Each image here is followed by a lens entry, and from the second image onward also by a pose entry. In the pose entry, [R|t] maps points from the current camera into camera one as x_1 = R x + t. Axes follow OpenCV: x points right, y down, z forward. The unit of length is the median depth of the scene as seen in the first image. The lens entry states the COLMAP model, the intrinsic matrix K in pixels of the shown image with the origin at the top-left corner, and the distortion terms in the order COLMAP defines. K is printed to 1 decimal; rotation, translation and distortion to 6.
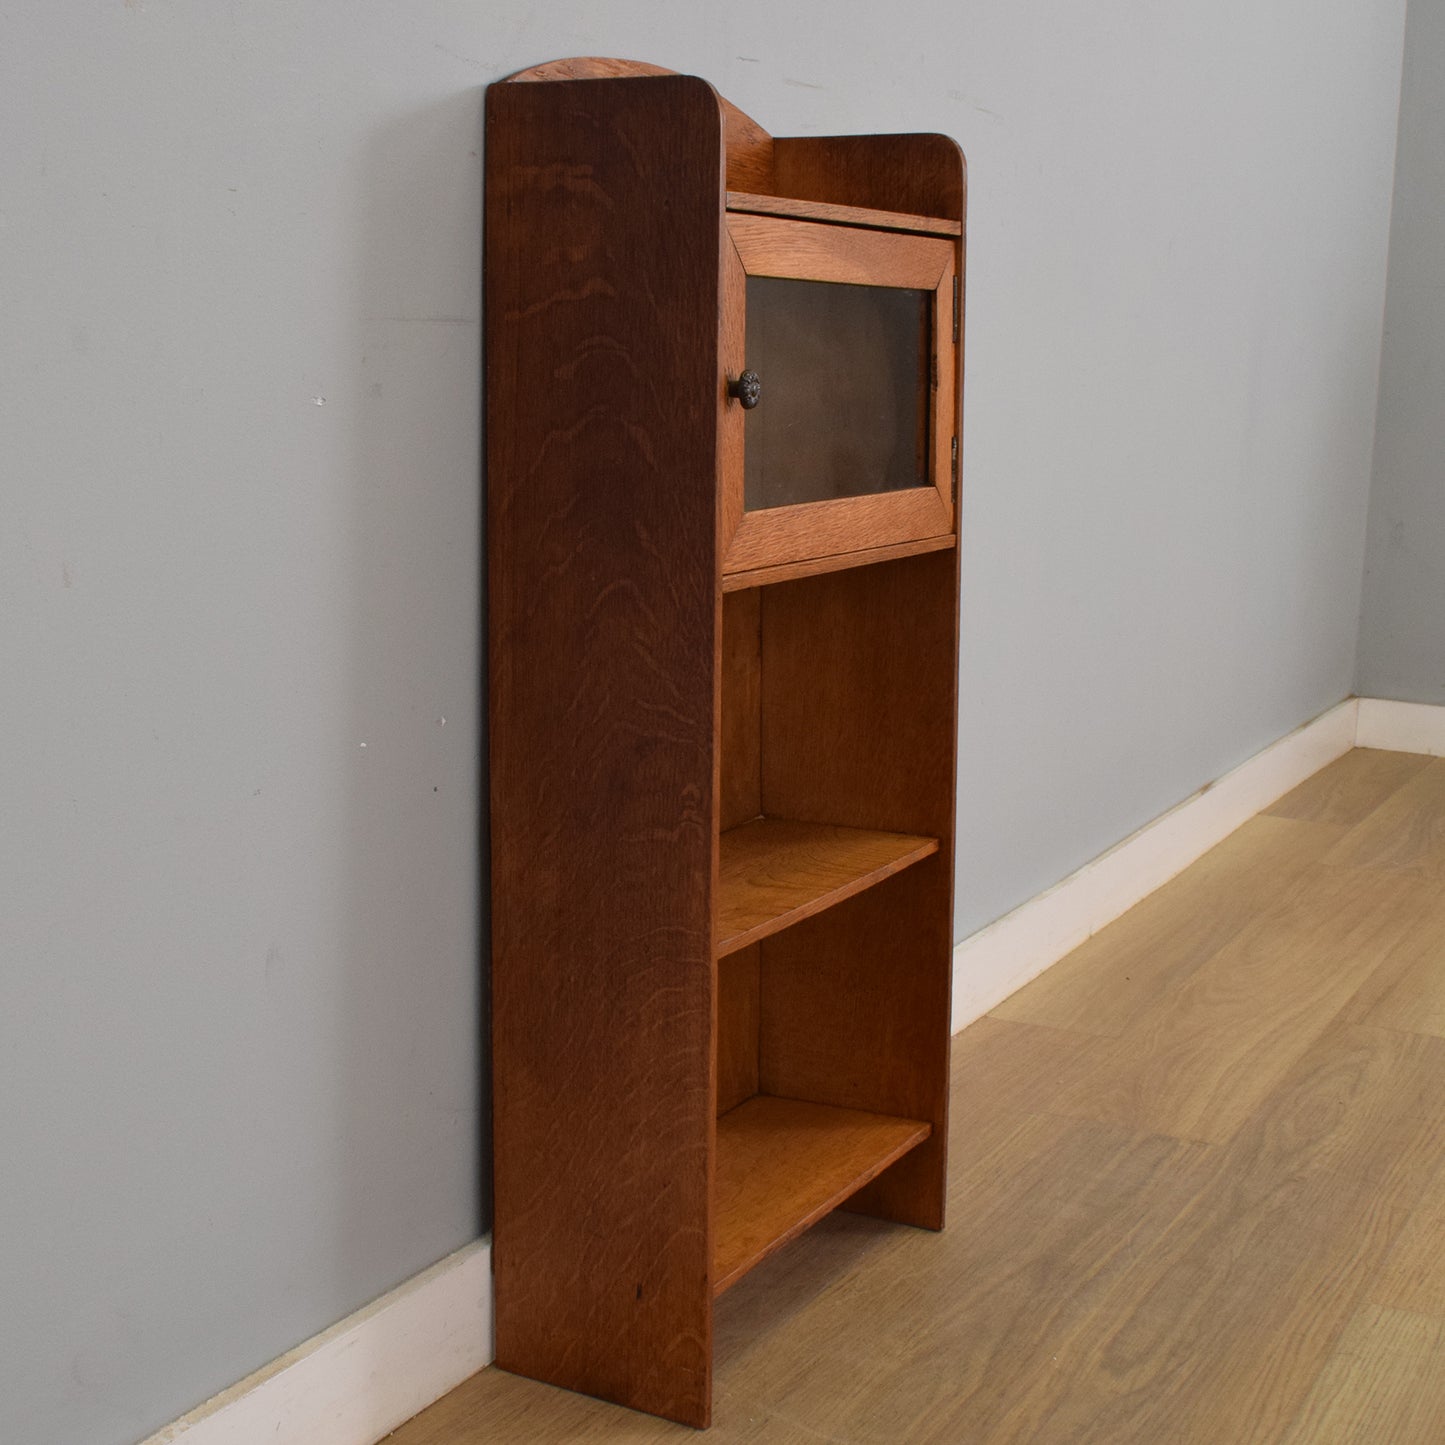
lens RADIAL K [[2326.4, 0, 674.8], [0, 2326.4, 740.8], [0, 0, 1]] dist [-0.061485, 0.000000]
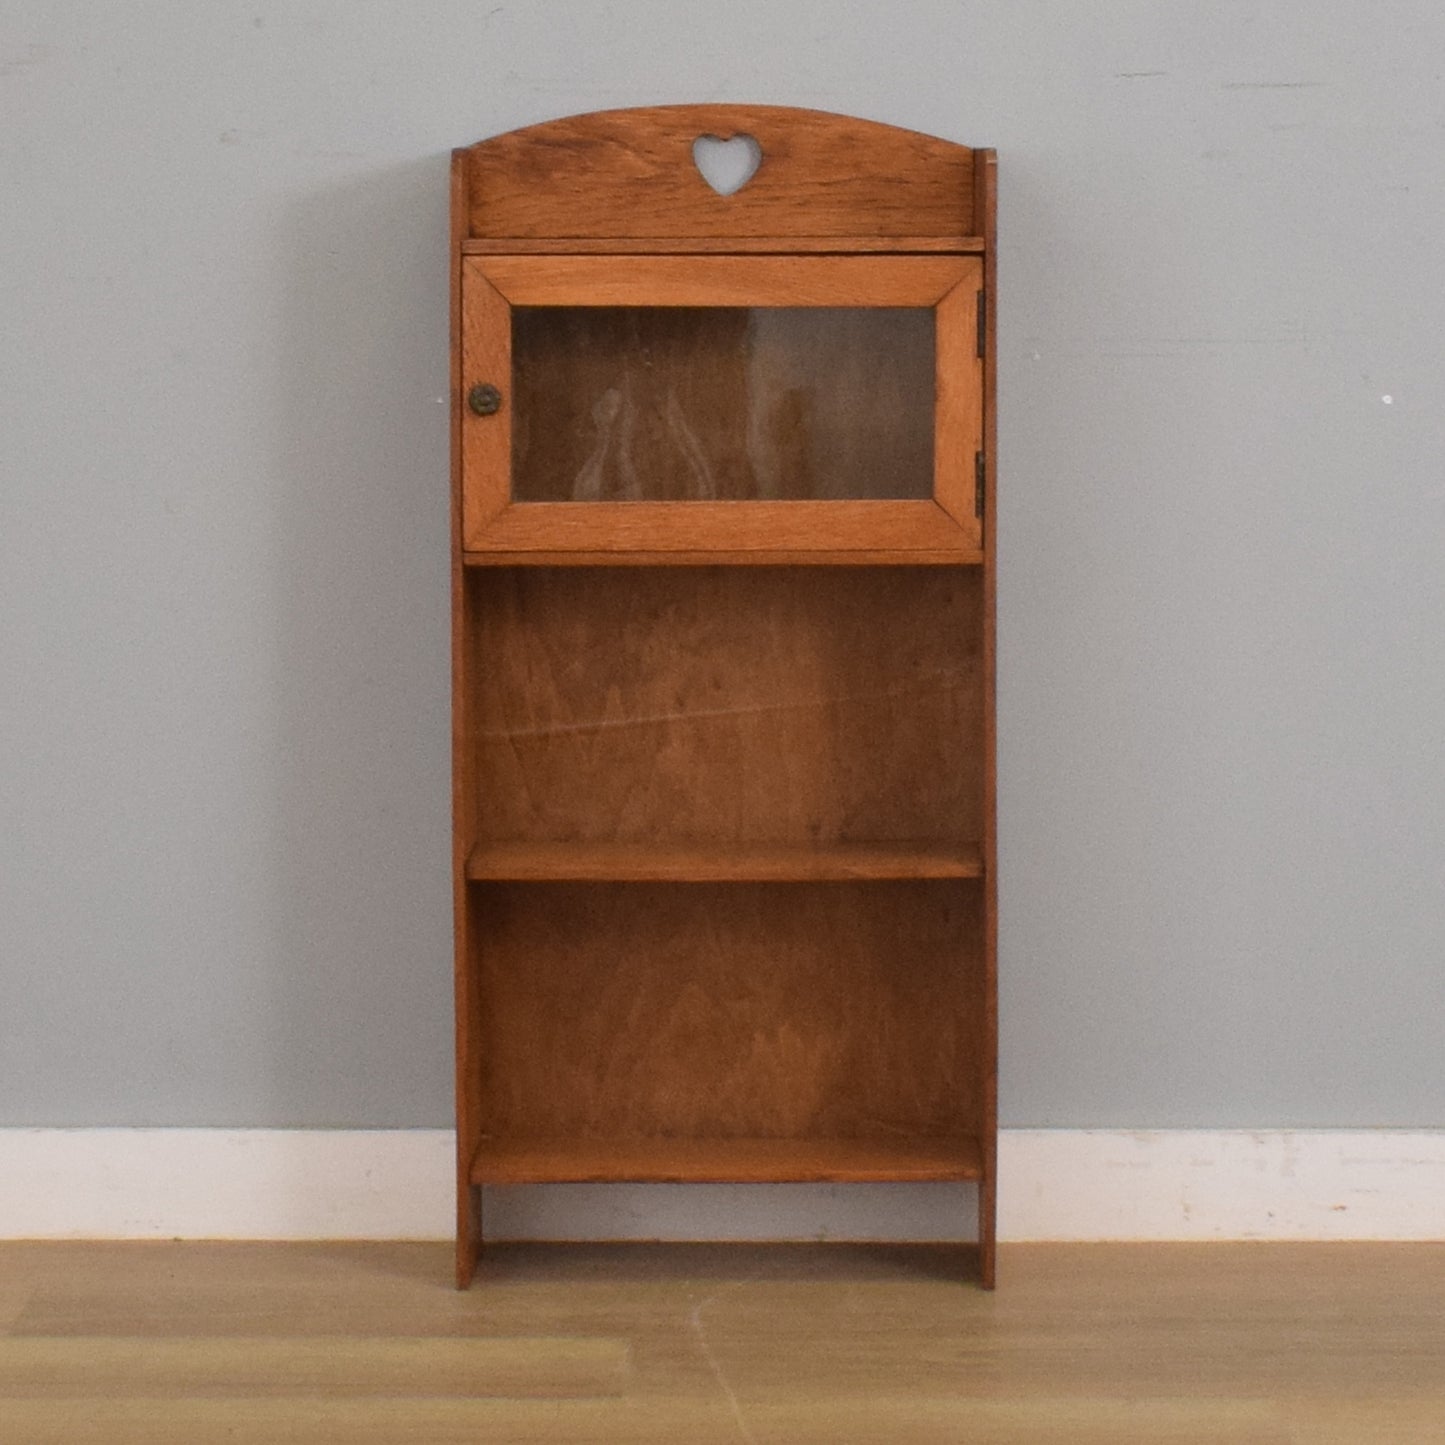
lens RADIAL K [[5292.0, 0, 718.5], [0, 5292.0, 771.1], [0, 0, 1]] dist [0.001024, 0.000000]
pose [[0.474280, 0.086182, -0.876146, 2.104508], [-0.141641, 0.989702, 0.020678, -0.028048], [0.868905, 0.114291, 0.481602, -0.169682]]
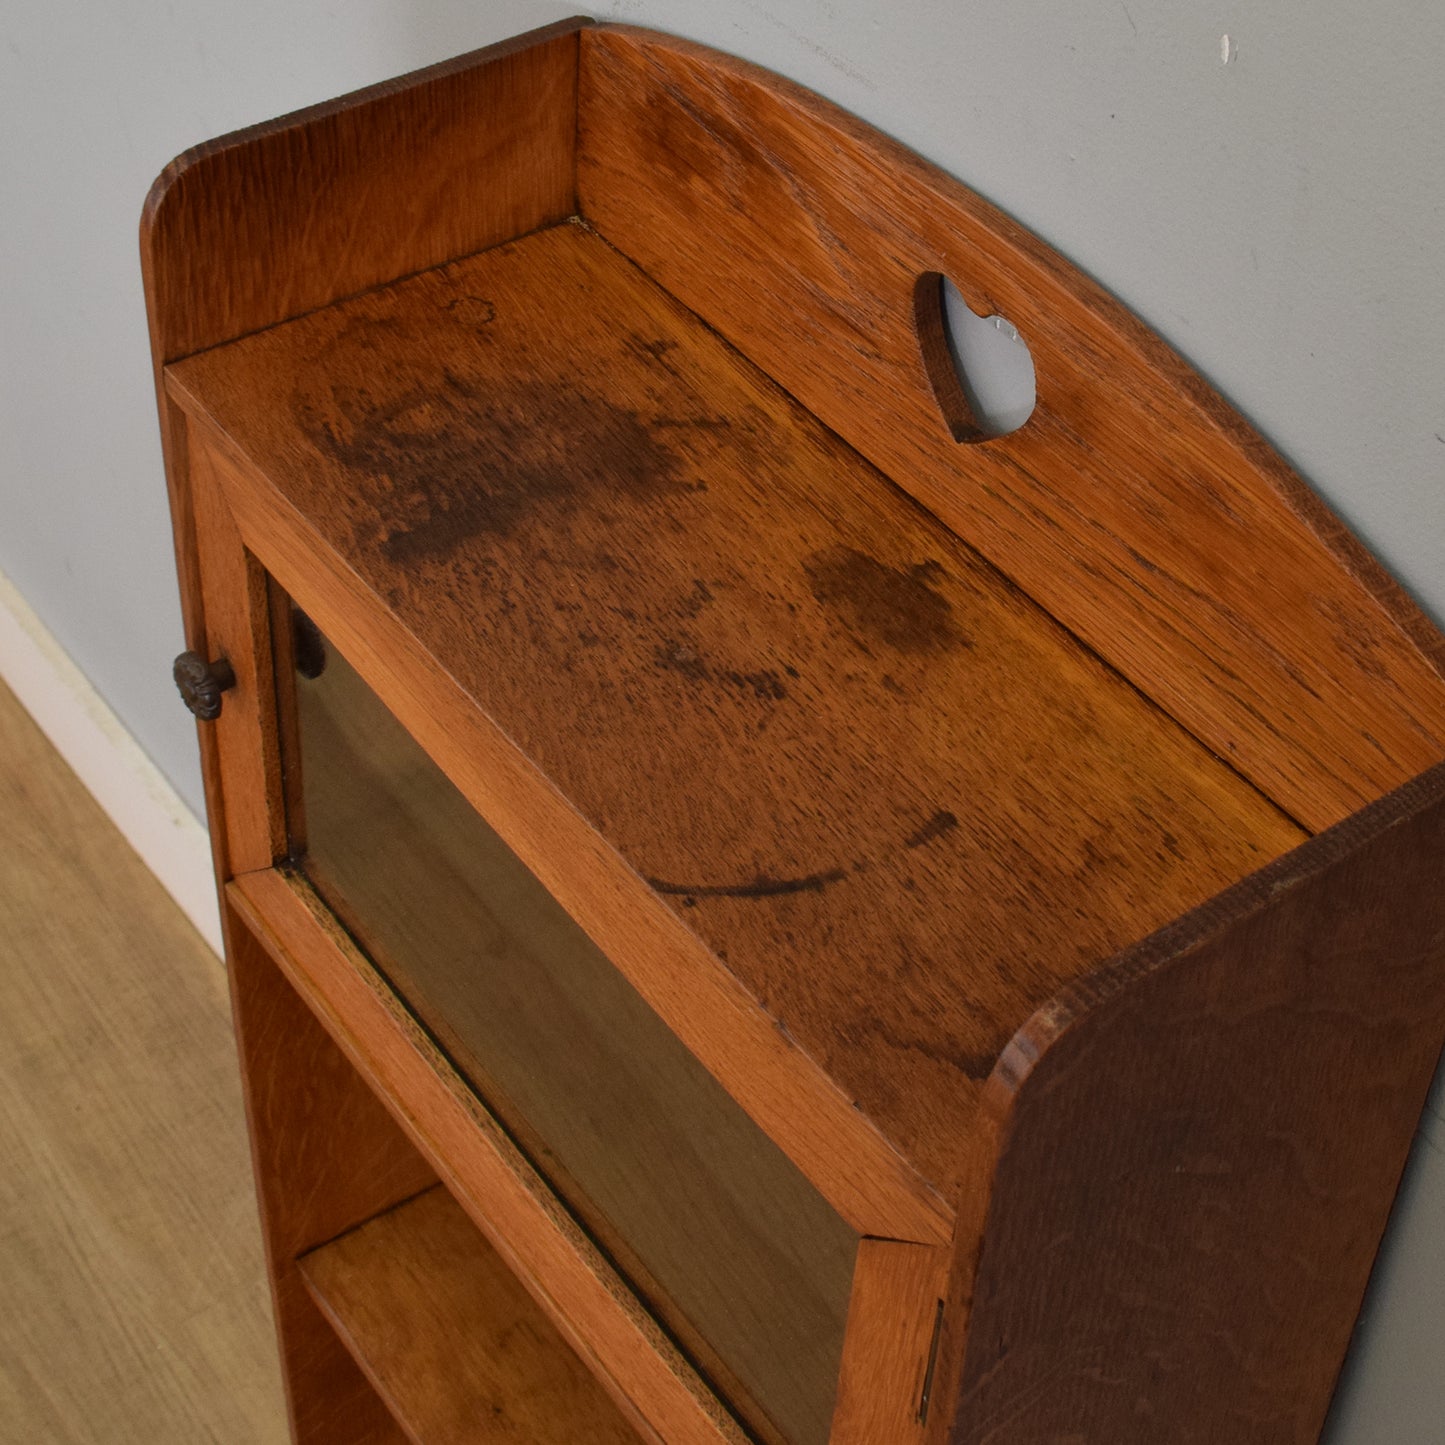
lens RADIAL K [[2739.6, 0, 727.5], [0, 2739.6, 710.5], [0, 0, 1]] dist [-0.060766, 0.000000]
pose [[-0.435943, 0.592690, -0.677254, 0.344276], [-0.192376, 0.673764, 0.713466, -0.524331], [0.879173, 0.441318, -0.179703, 1.021926]]
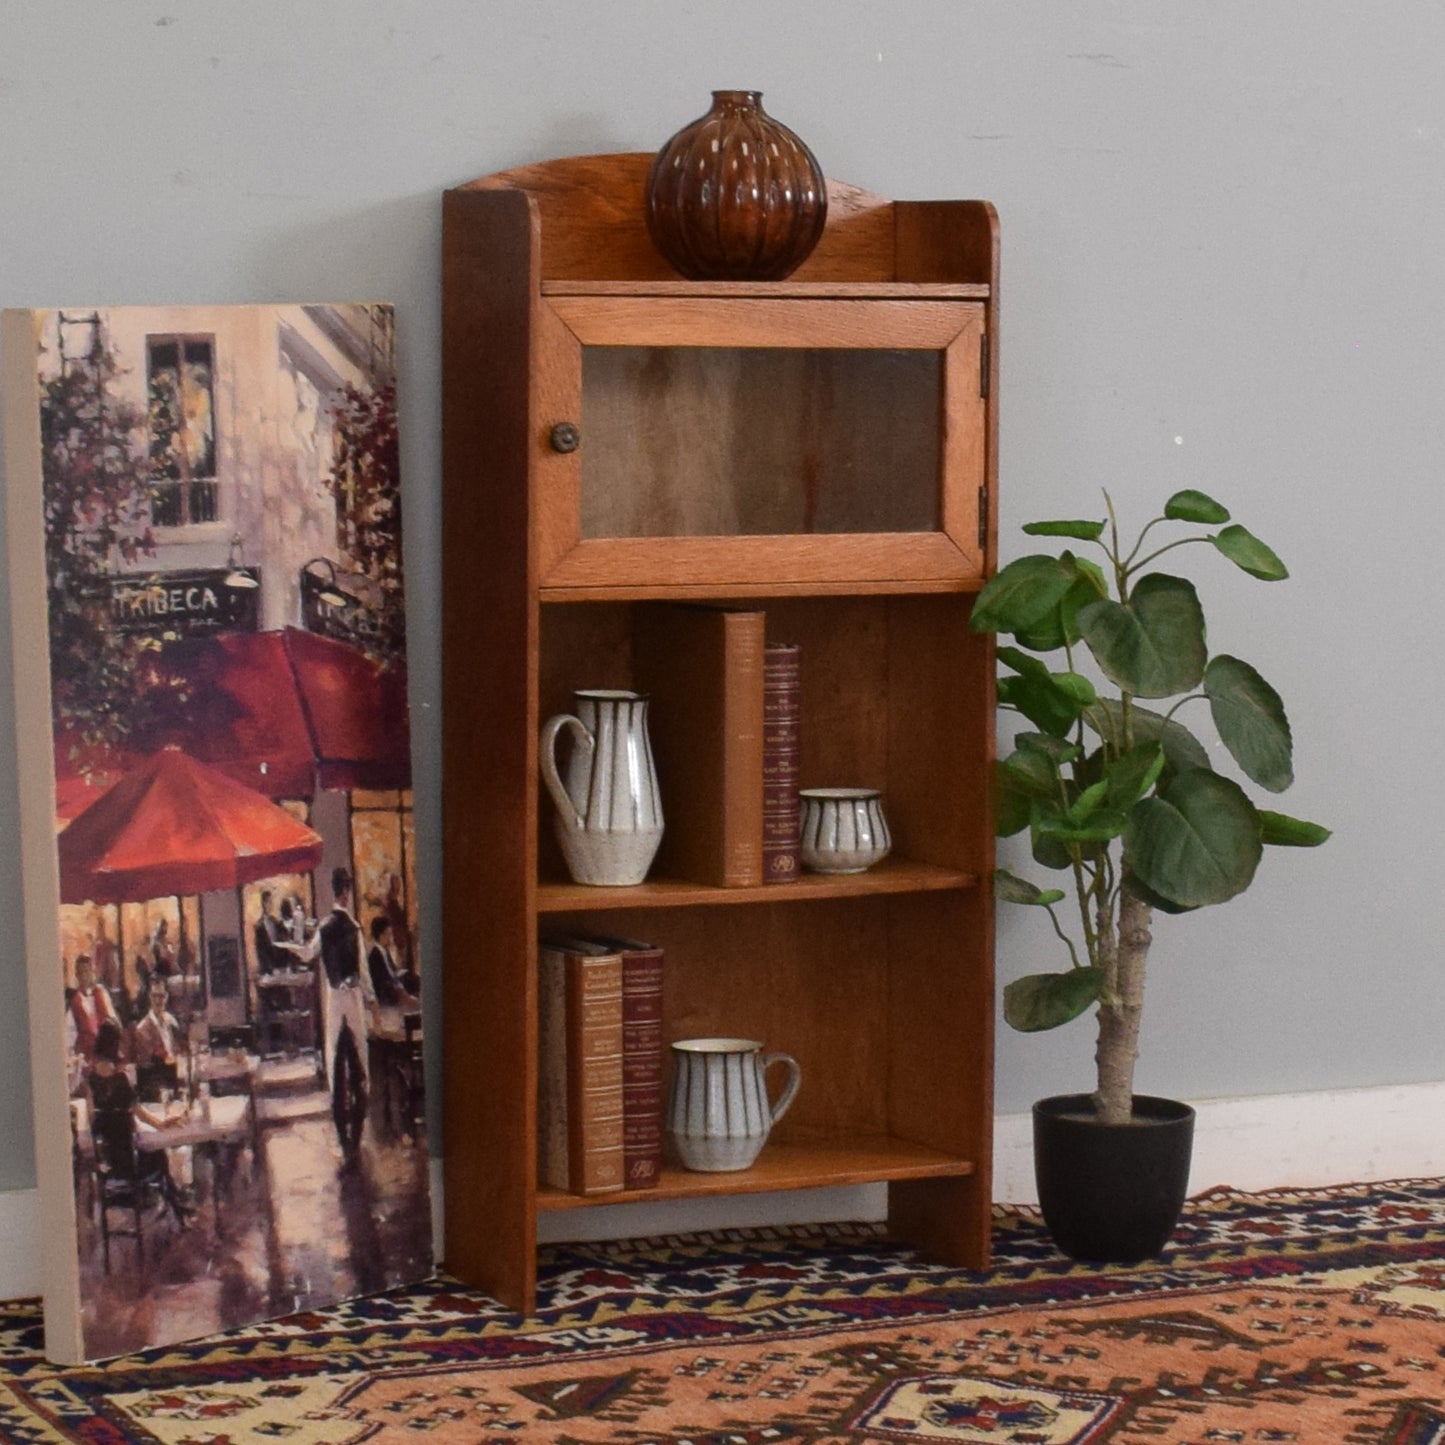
lens RADIAL K [[4816.5, 0, 724.9], [0, 4816.5, 730.1], [0, 0, 1]] dist [-0.035598, 0.000000]
pose [[0.817464, 0.052484, -0.573583, 1.308850], [-0.100383, 0.993581, -0.052150, 0.106013], [0.567164, 0.100208, 0.817486, -0.851942]]
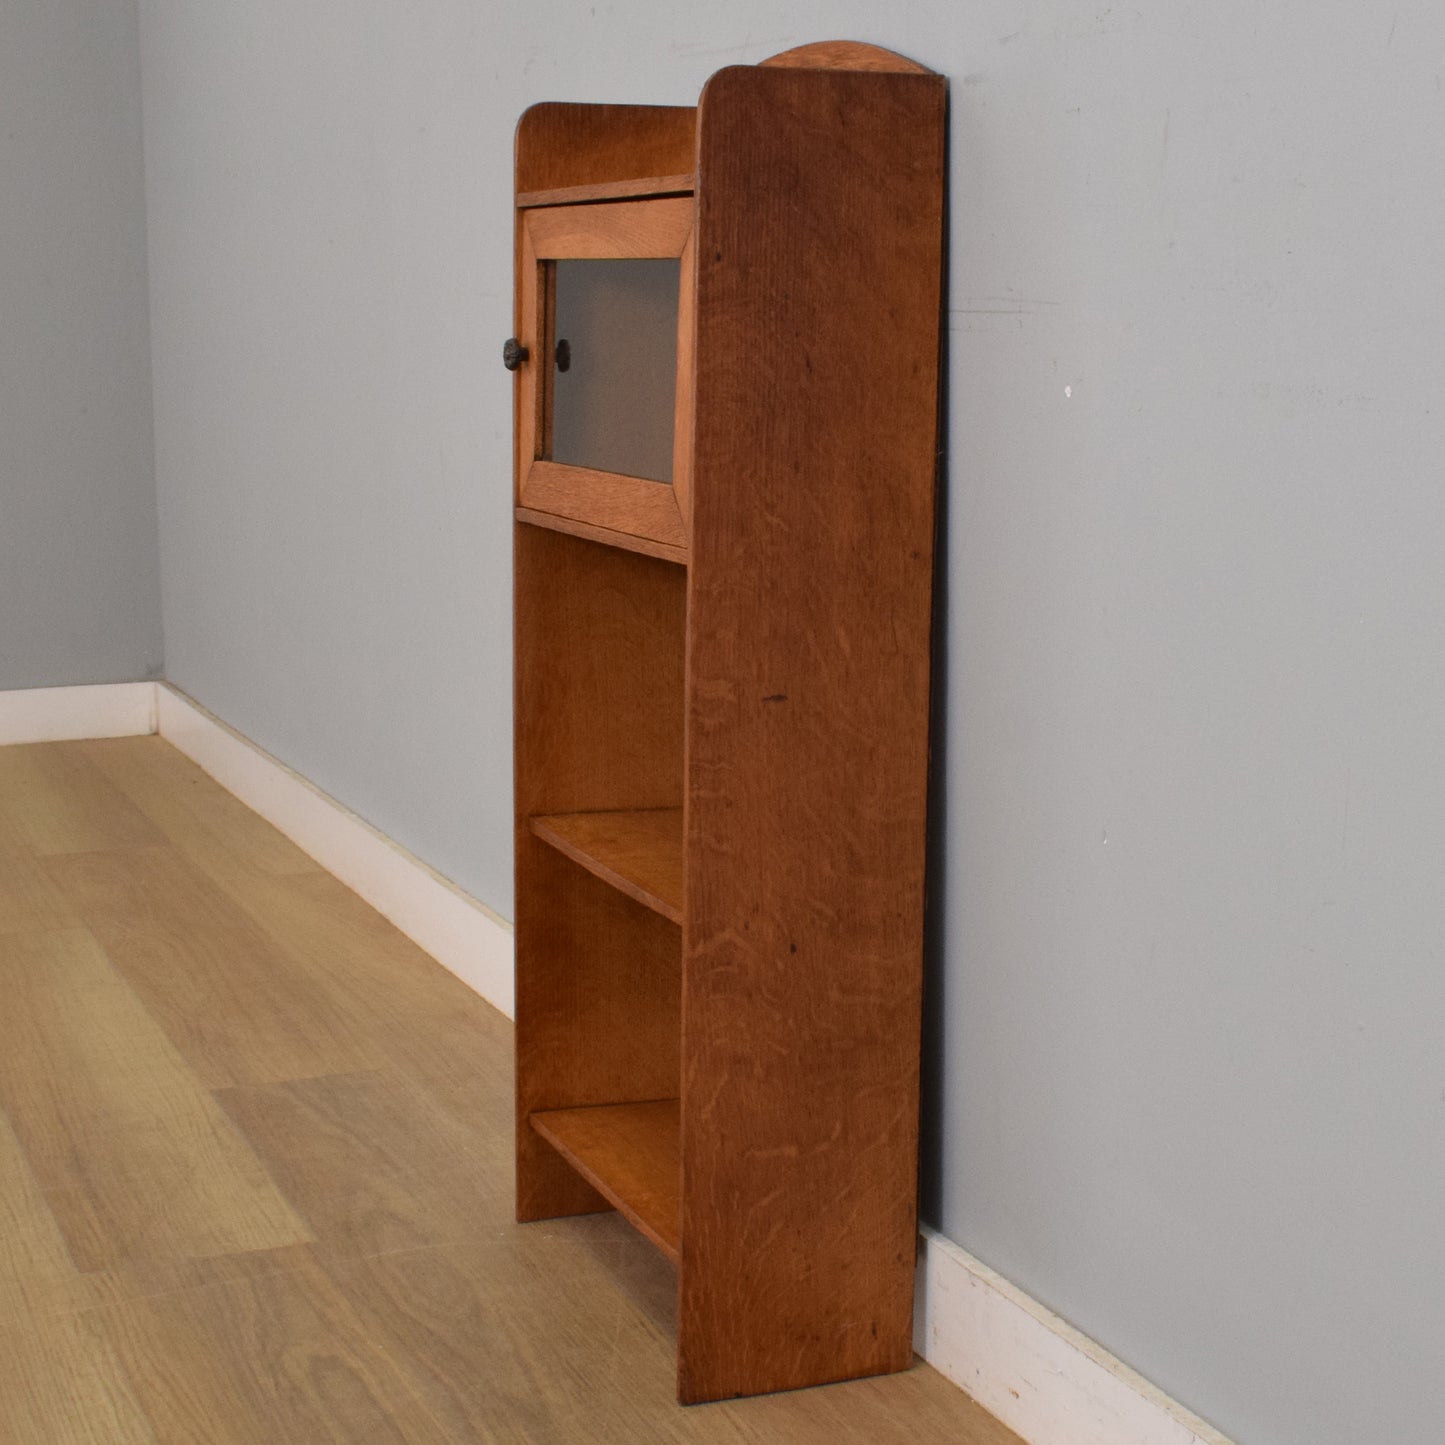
lens RADIAL K [[2739.6, 0, 767.6], [0, 2739.6, 699.4], [0, 0, 1]] dist [-0.060766, 0.000000]
pose [[-0.636694, 0.093155, -0.765469, 0.881670], [-0.152160, 0.957981, 0.243145, -0.288425], [0.755955, 0.271283, -0.595766, 1.669915]]
